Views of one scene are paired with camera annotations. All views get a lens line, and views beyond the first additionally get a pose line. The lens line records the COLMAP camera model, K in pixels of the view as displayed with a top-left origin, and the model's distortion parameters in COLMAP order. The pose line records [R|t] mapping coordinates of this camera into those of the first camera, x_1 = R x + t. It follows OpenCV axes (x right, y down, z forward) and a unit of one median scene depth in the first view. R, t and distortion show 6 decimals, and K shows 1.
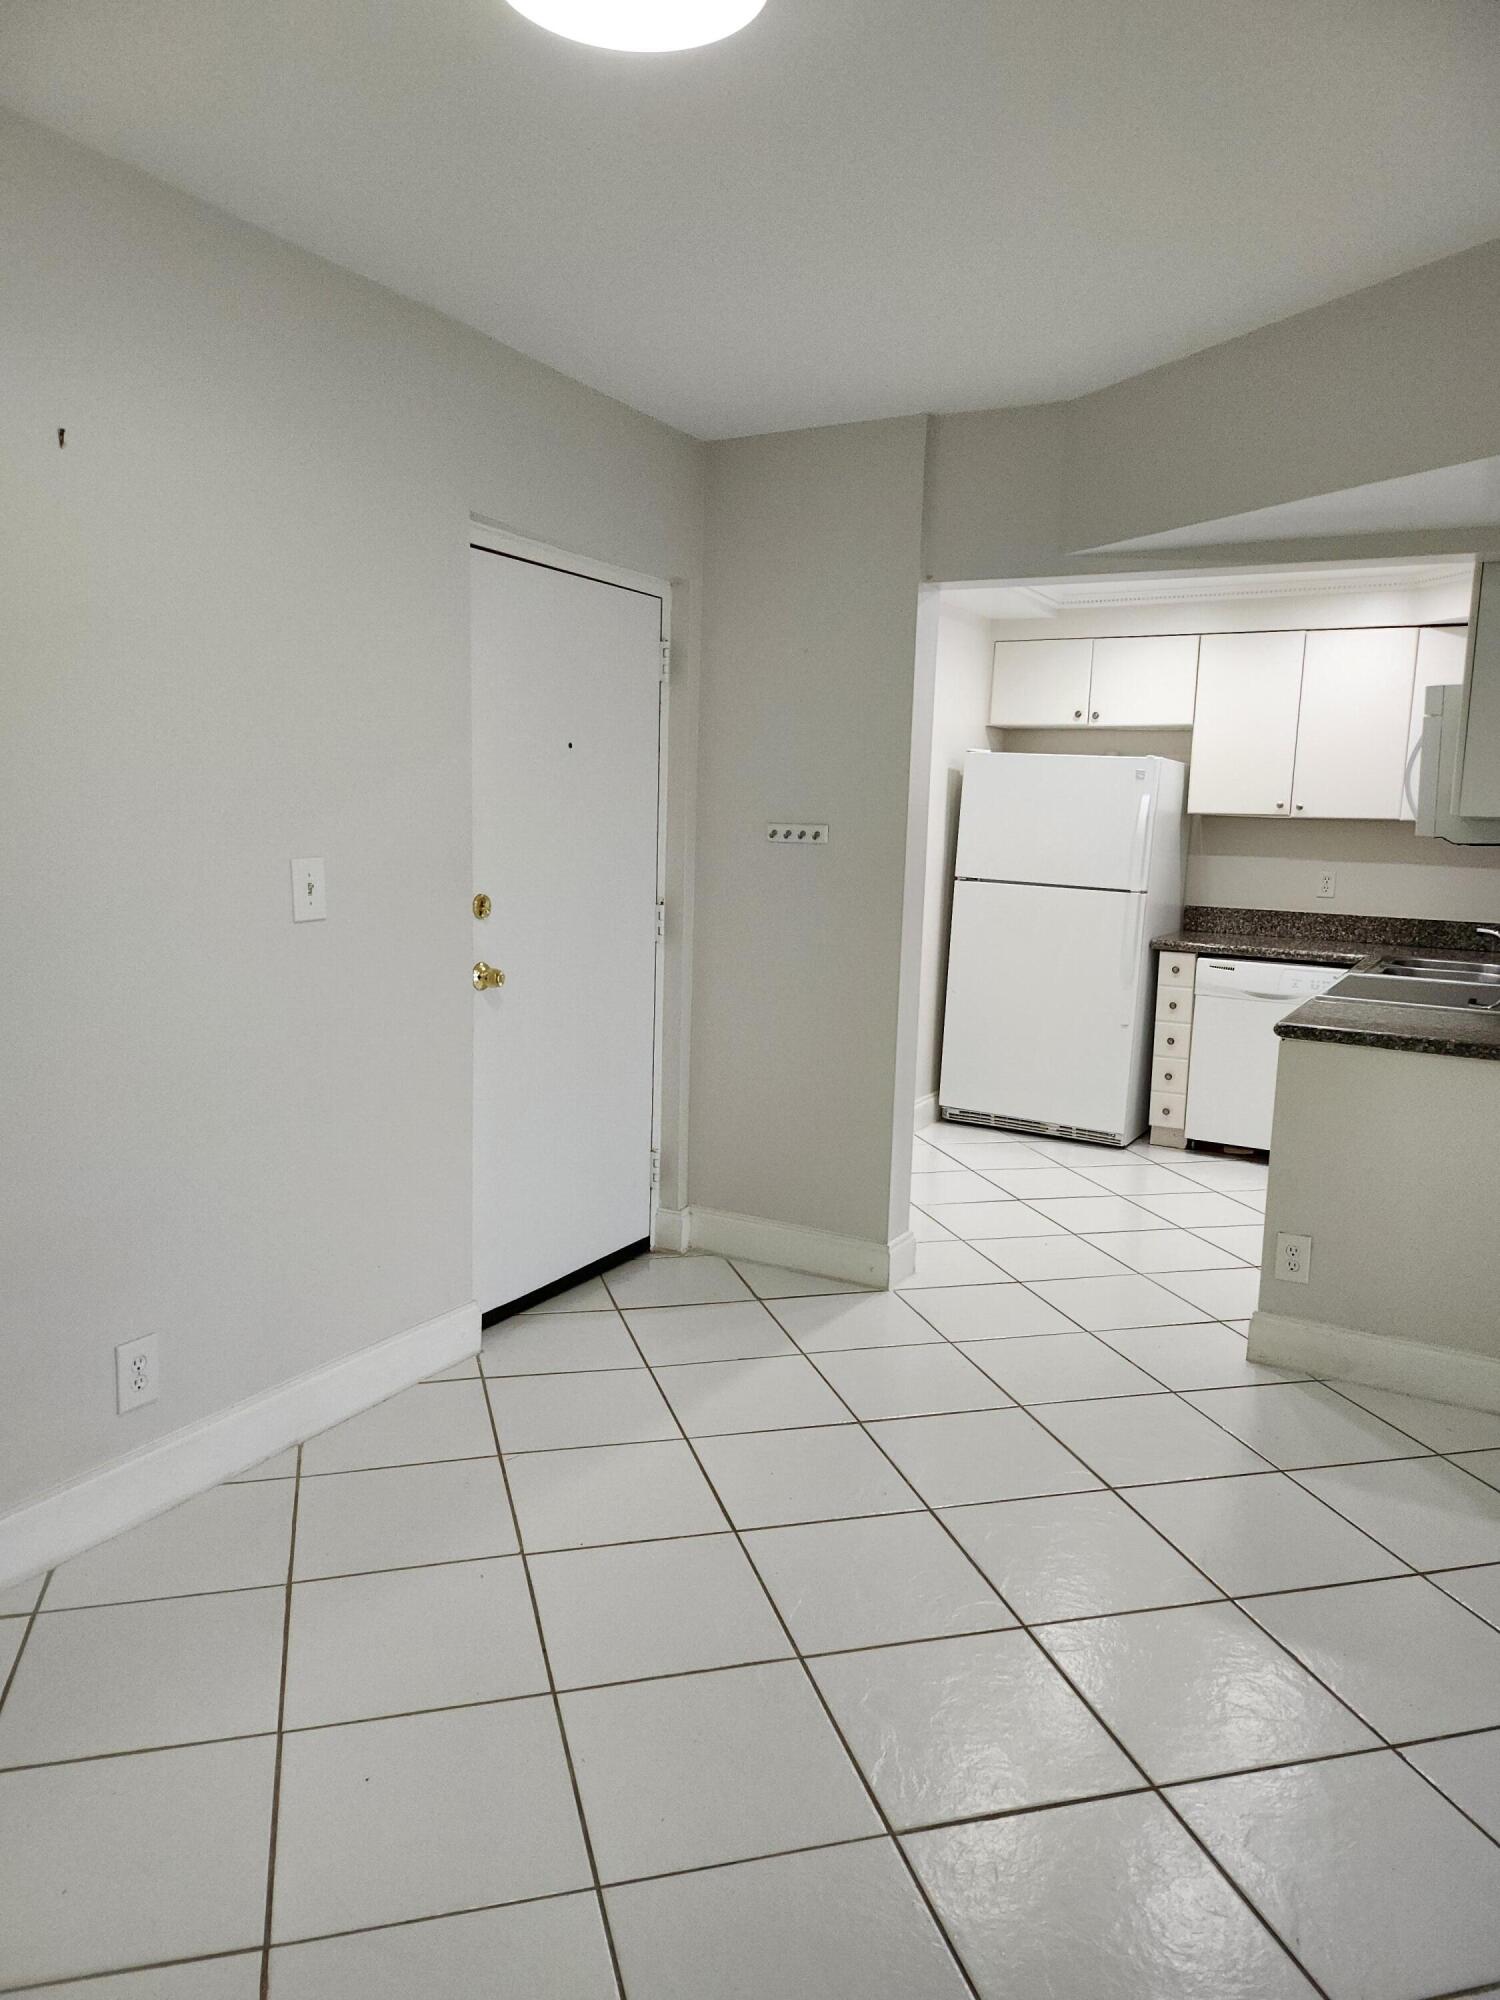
lens RADIAL K [[1407.3, 0, 738.8], [0, 1407.3, 996.7], [0, 0, 1]] dist [0.049417, -0.001971]
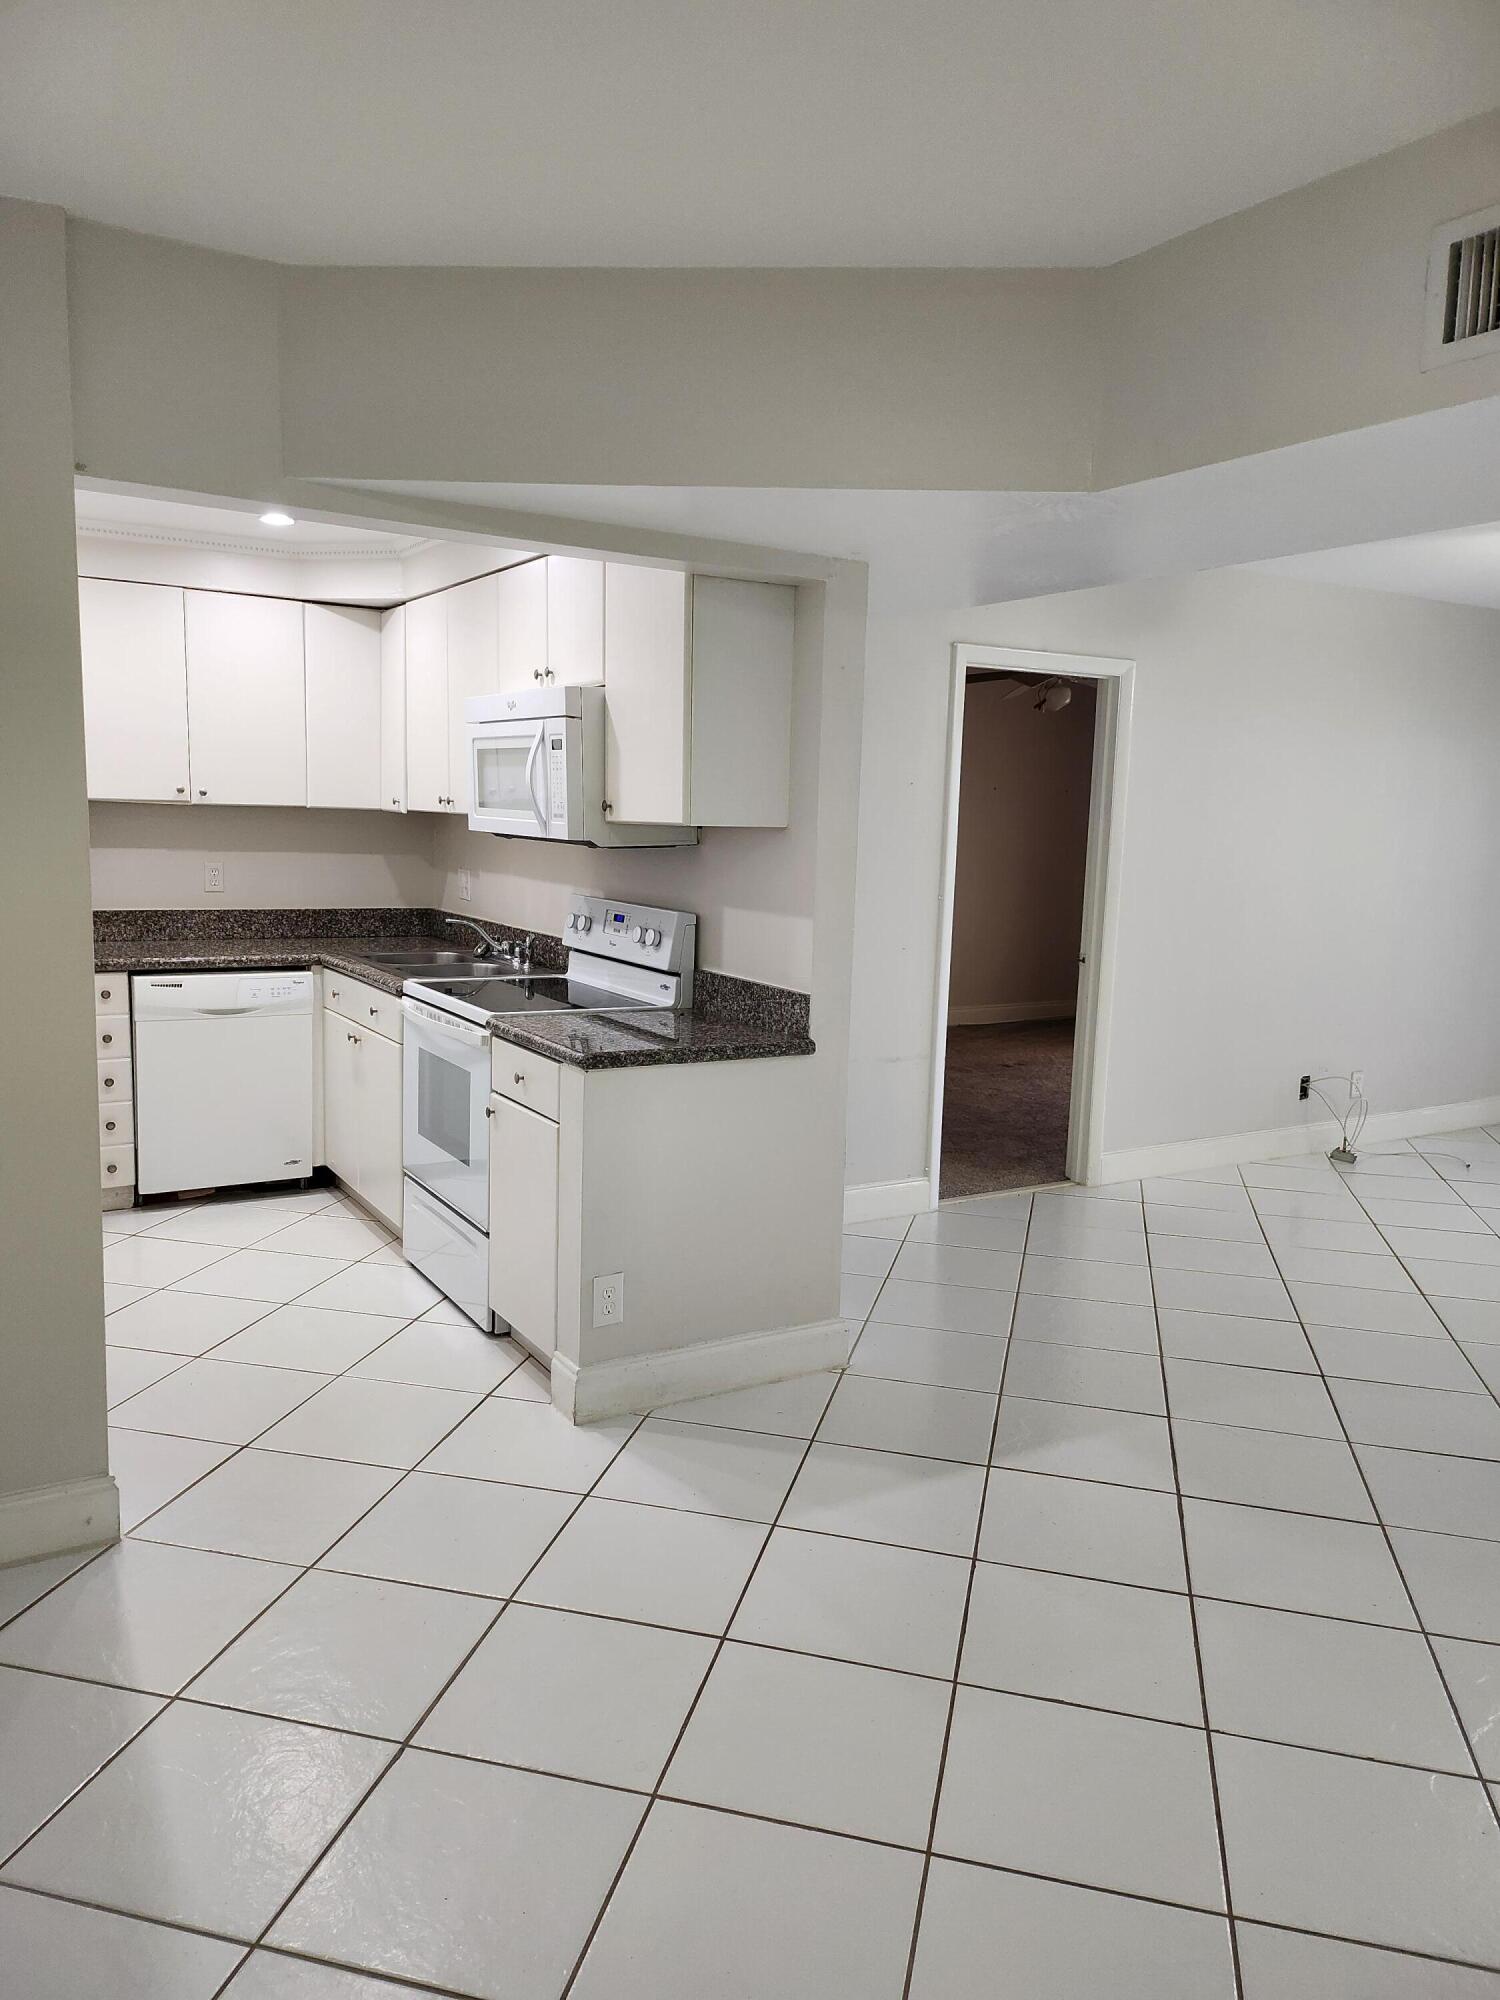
lens RADIAL K [[1410.0, 0, 741.1], [0, 1410.0, 1000.5], [0, 0, 1]] dist [0.070466, -0.077320]
pose [[0.498501, -0.135714, 0.856200, -0.205066], [0.103431, 0.989926, 0.096690, -0.056075], [-0.860697, 0.040358, 0.507516, 0.269398]]
